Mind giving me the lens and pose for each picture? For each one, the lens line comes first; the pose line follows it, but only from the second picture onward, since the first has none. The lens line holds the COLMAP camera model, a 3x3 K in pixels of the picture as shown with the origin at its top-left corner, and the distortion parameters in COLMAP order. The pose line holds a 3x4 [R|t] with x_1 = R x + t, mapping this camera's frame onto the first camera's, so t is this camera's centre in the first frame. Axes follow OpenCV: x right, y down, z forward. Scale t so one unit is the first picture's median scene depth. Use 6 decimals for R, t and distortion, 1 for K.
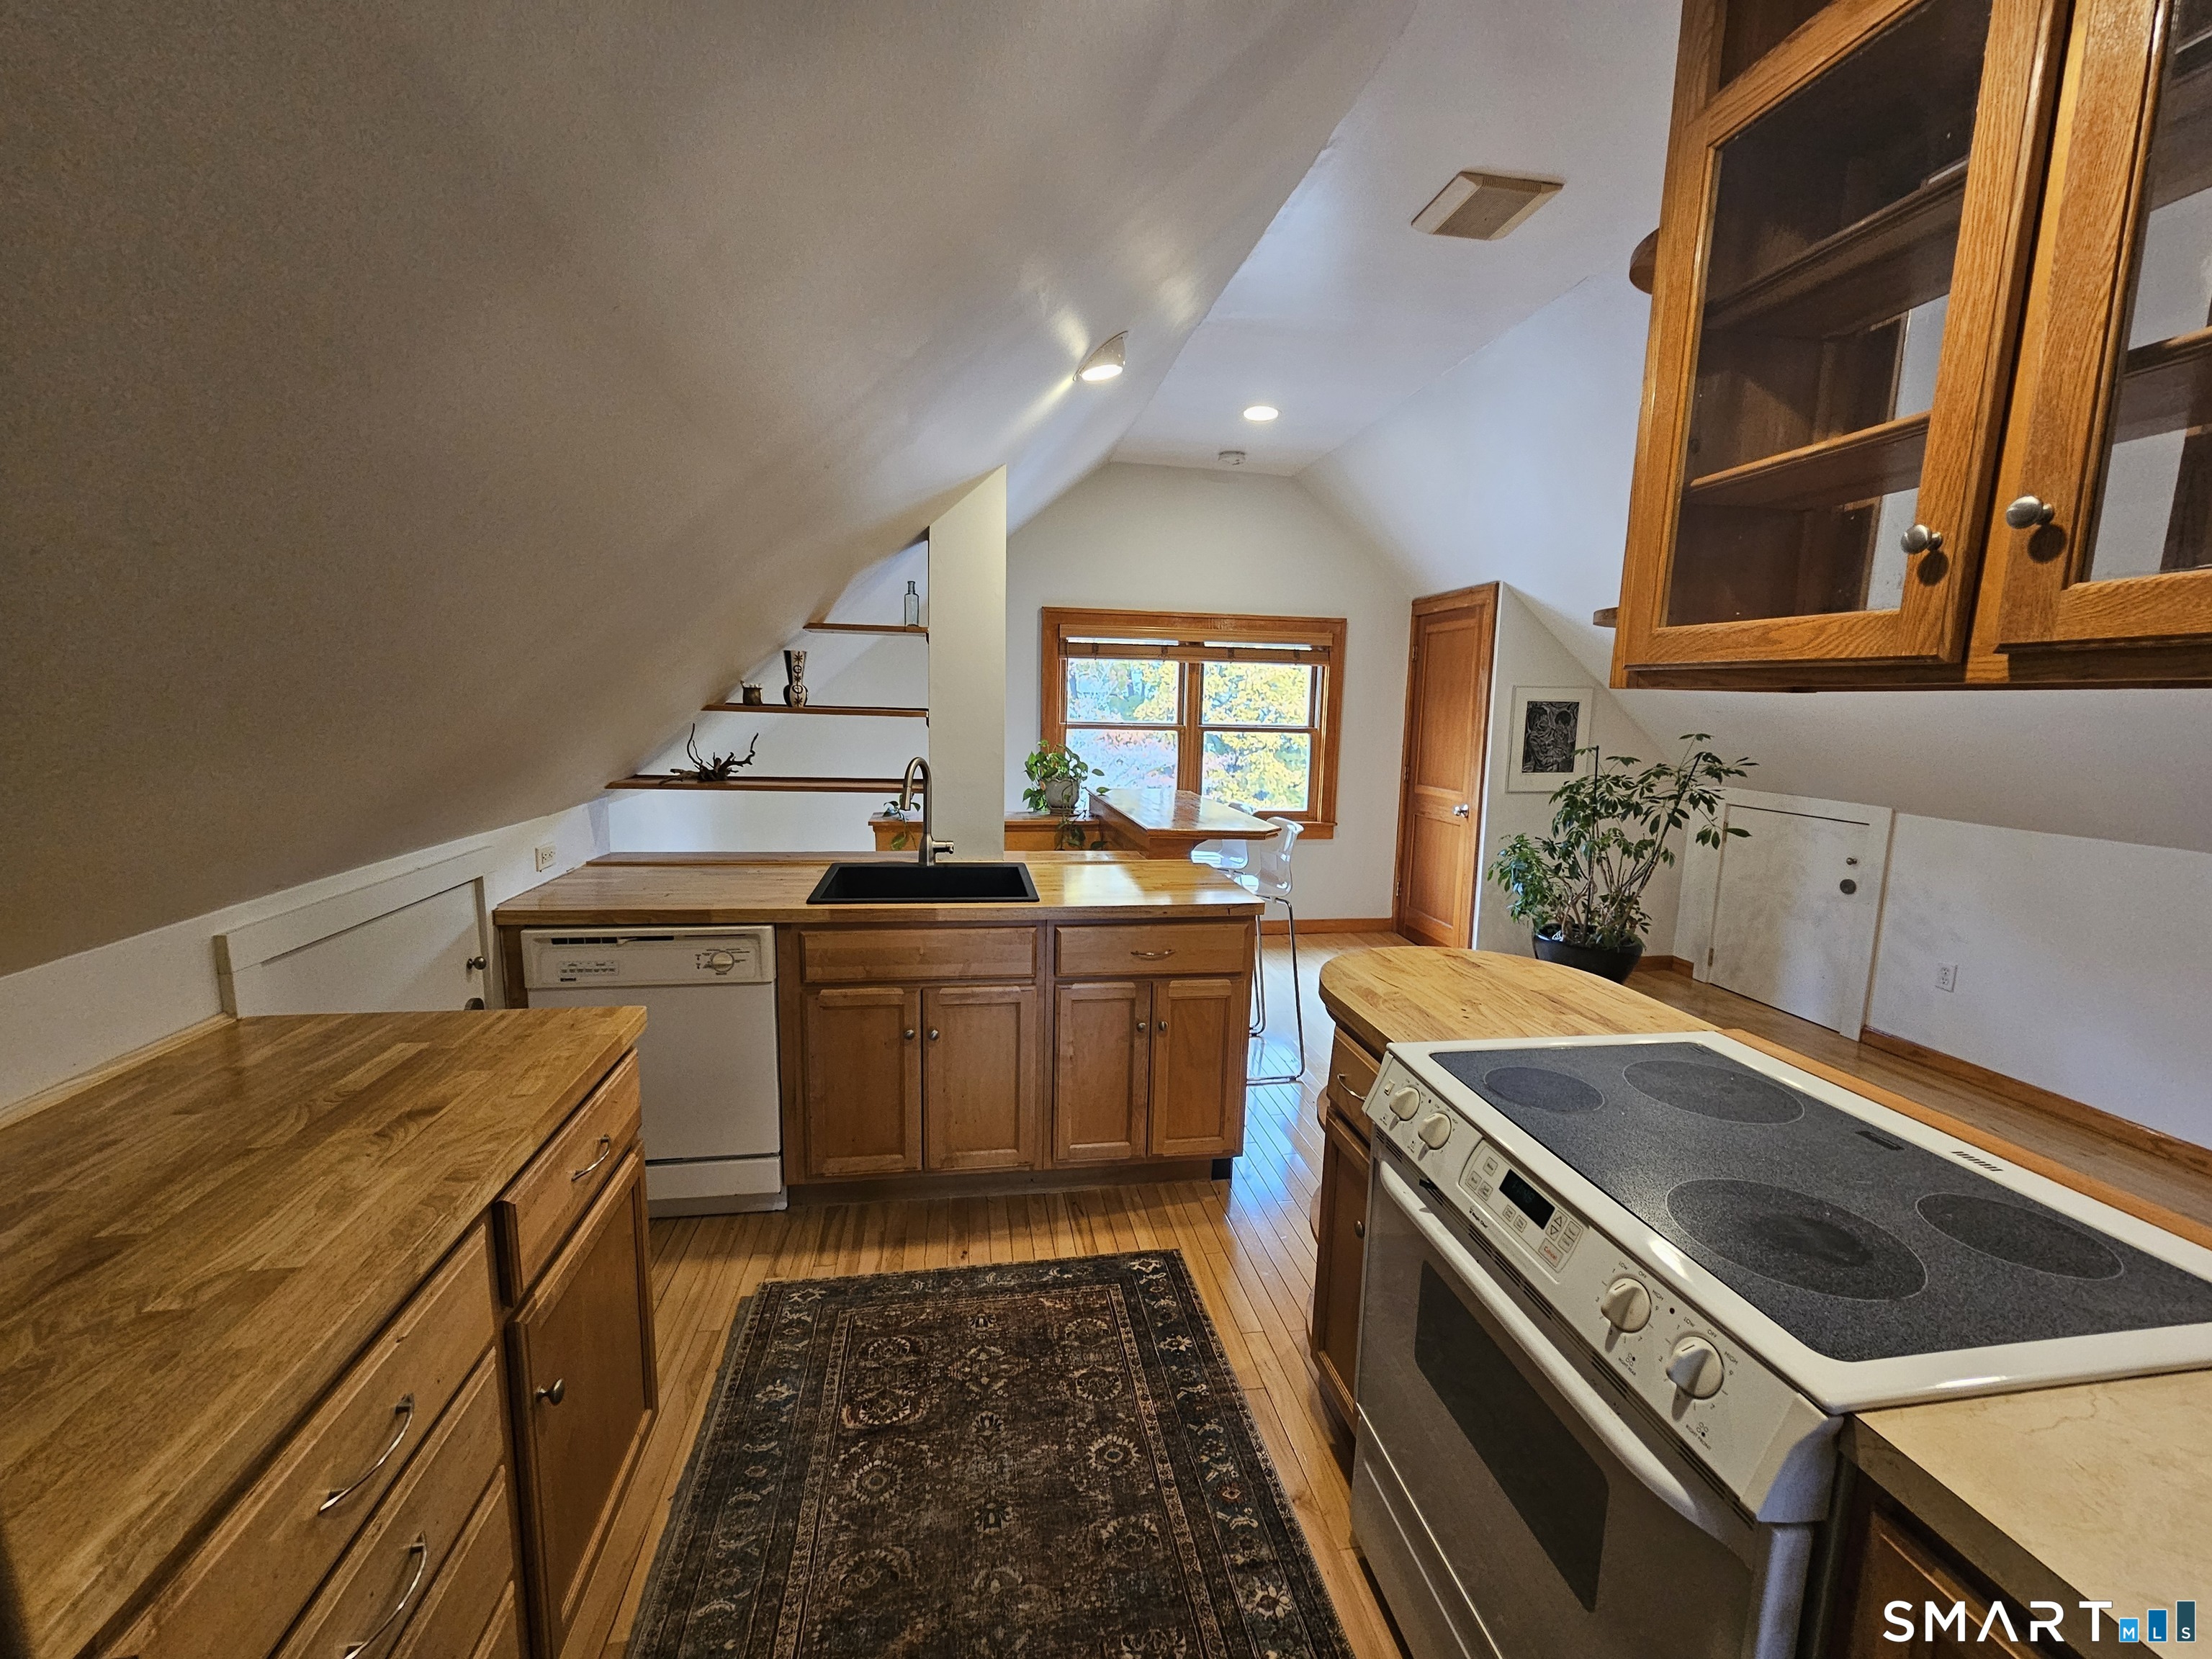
lens RADIAL K [[904.5, 0, 1103.1], [0, 904.5, 833.5], [0, 0, 1]] dist [-0.003312, 0.000526]
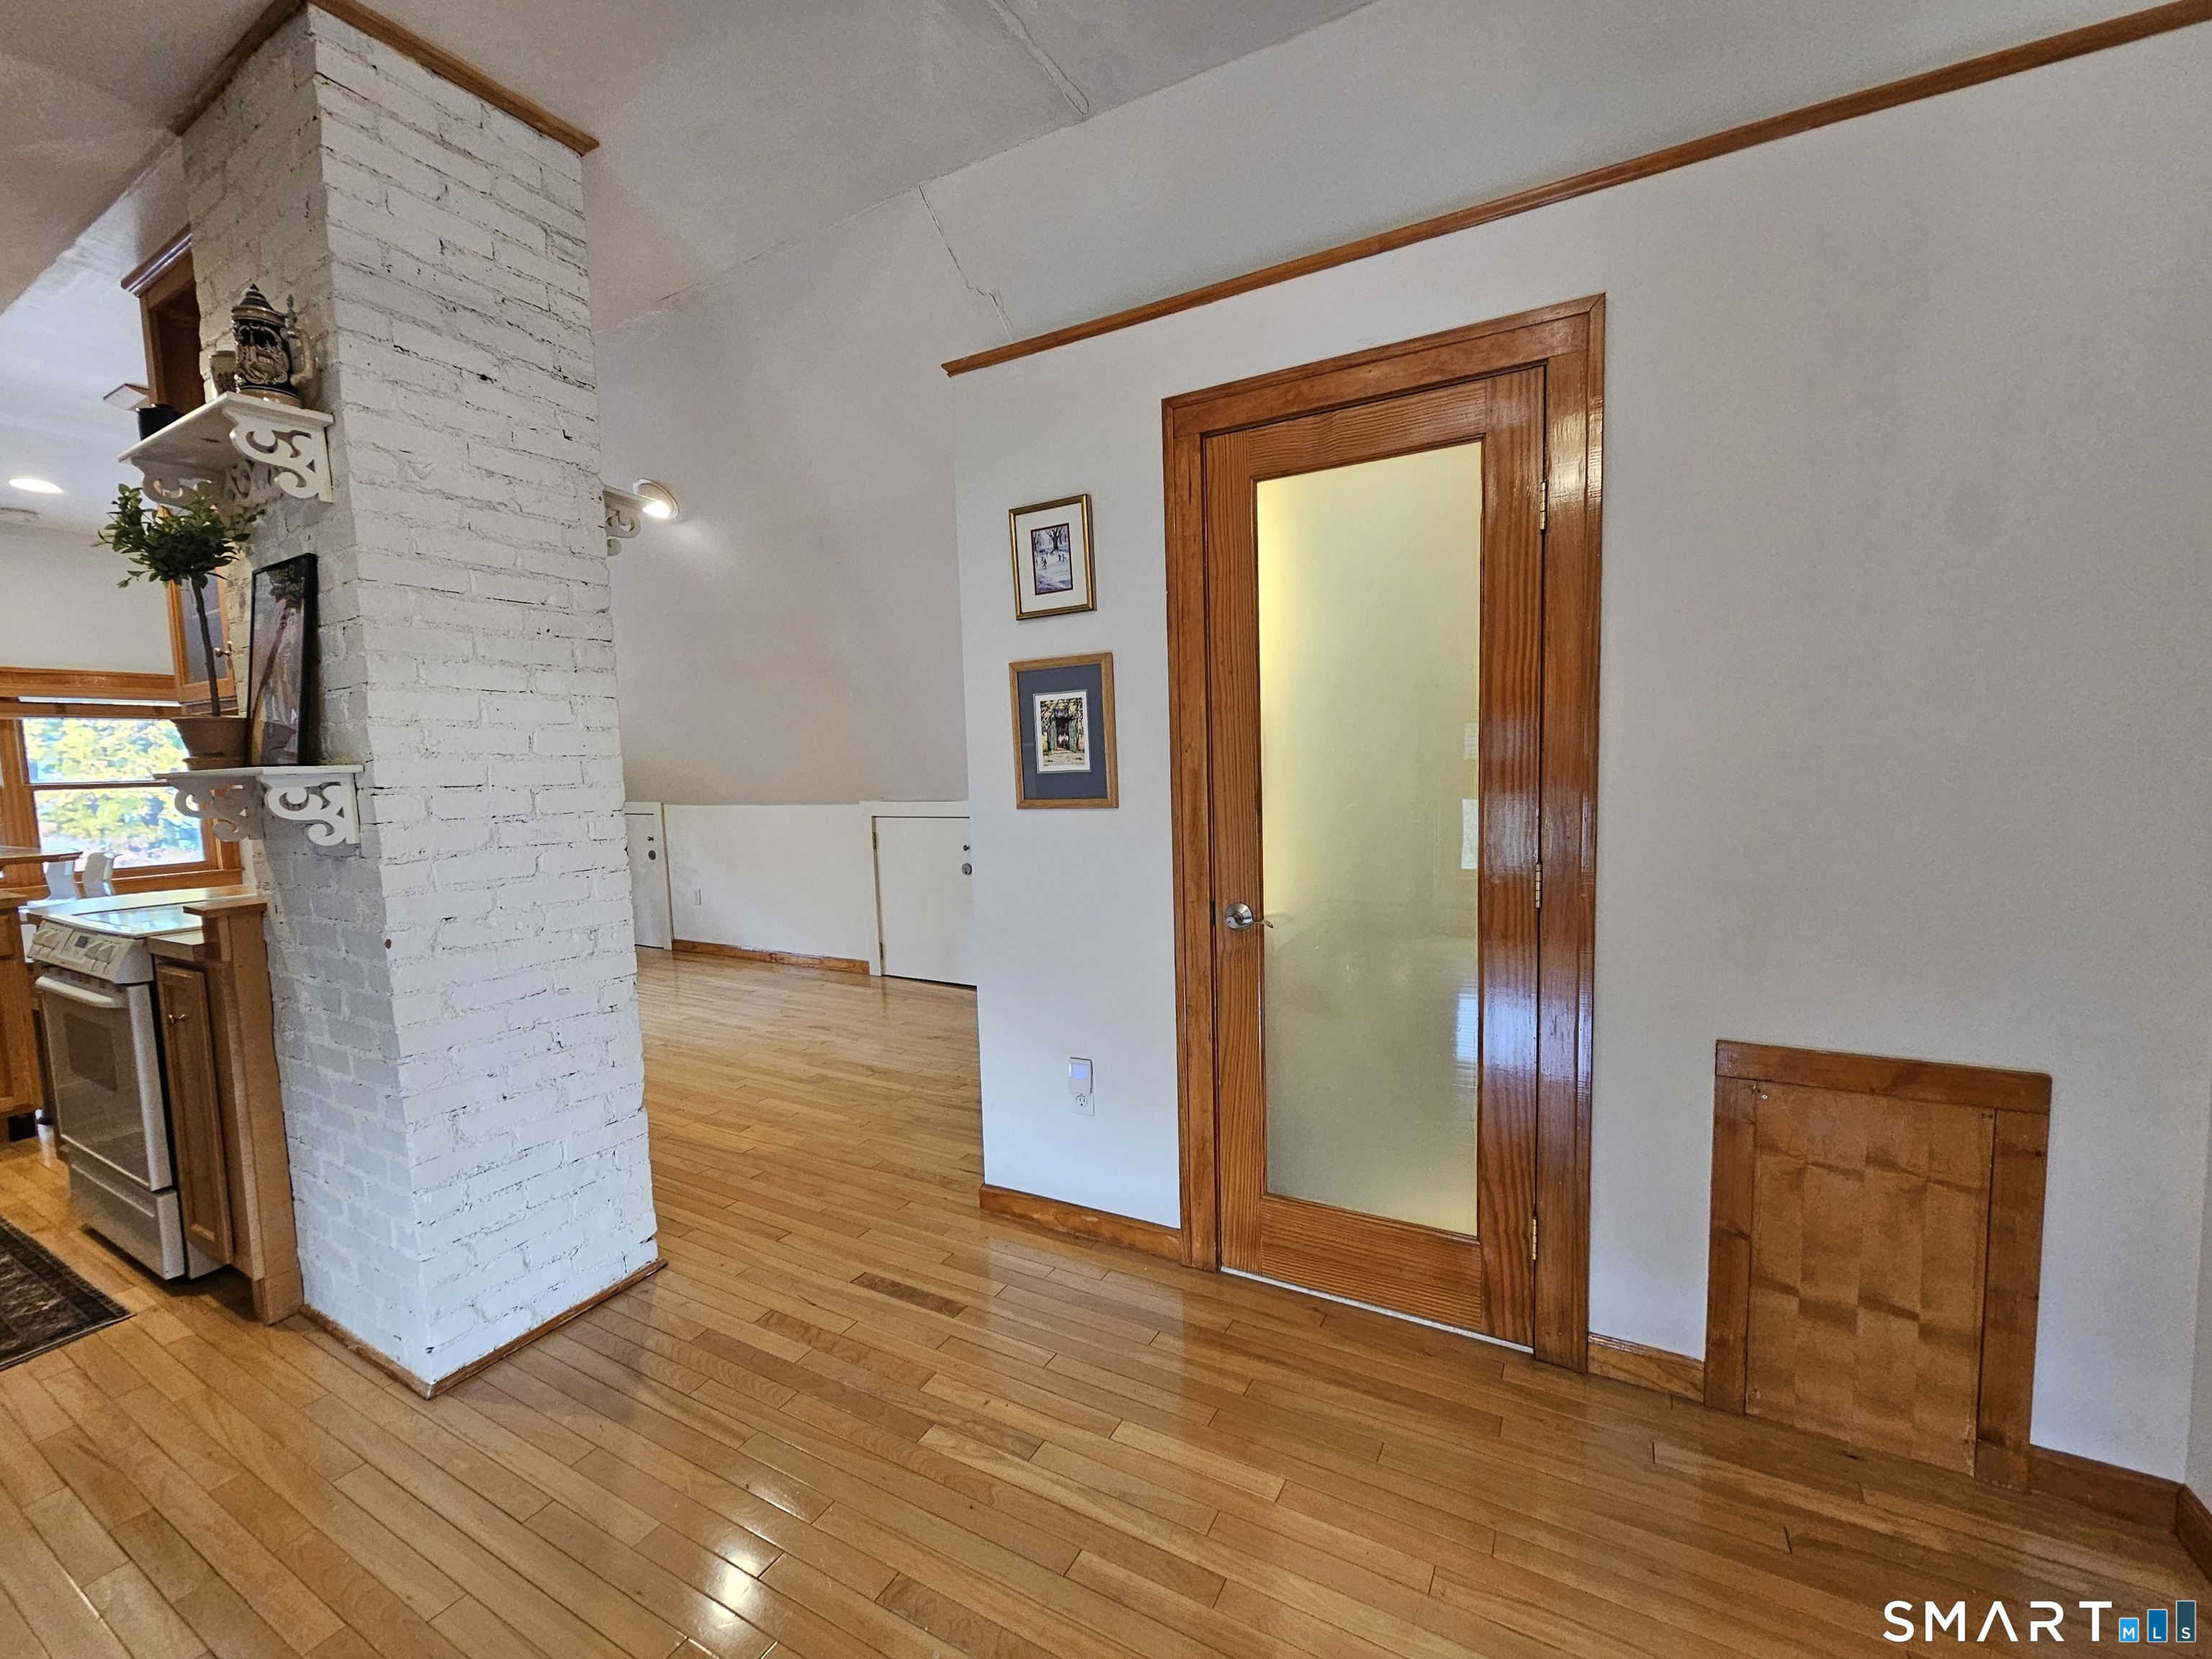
lens RADIAL K [[904.5, 0, 1109.6], [0, 904.5, 834.1], [0, 0, 1]] dist [-0.003312, 0.000526]
pose [[0.615341, -0.103861, 0.781389, 0.143488], [0.155948, 0.987729, 0.008480, 0.228047], [-0.772681, 0.116638, 0.623987, -1.036619]]
